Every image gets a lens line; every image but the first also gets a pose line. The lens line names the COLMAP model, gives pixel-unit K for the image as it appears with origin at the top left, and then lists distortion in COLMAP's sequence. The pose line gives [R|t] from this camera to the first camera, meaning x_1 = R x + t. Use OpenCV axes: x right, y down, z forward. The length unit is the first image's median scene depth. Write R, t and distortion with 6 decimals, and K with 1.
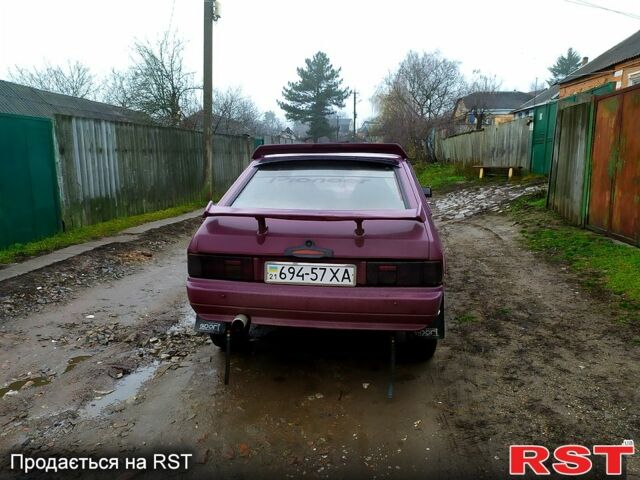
lens RADIAL K [[479.6, 0, 320.0], [0, 479.6, 240.0], [0, 0, 1]] dist [0.058713, -0.046407]
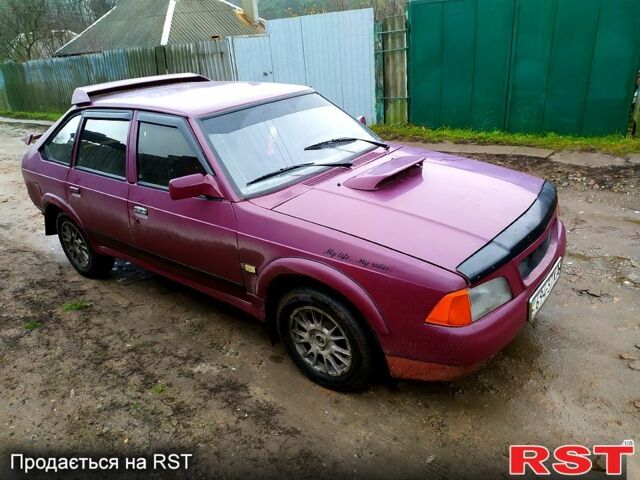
lens RADIAL K [[479.6, 0, 320.0], [0, 479.6, 240.0], [0, 0, 1]] dist [0.058713, -0.046407]
pose [[-0.515274, 0.386483, -0.764934, 0.380094], [-0.061018, 0.873736, 0.482558, -0.210341], [0.854850, 0.295325, -0.426631, 0.929909]]
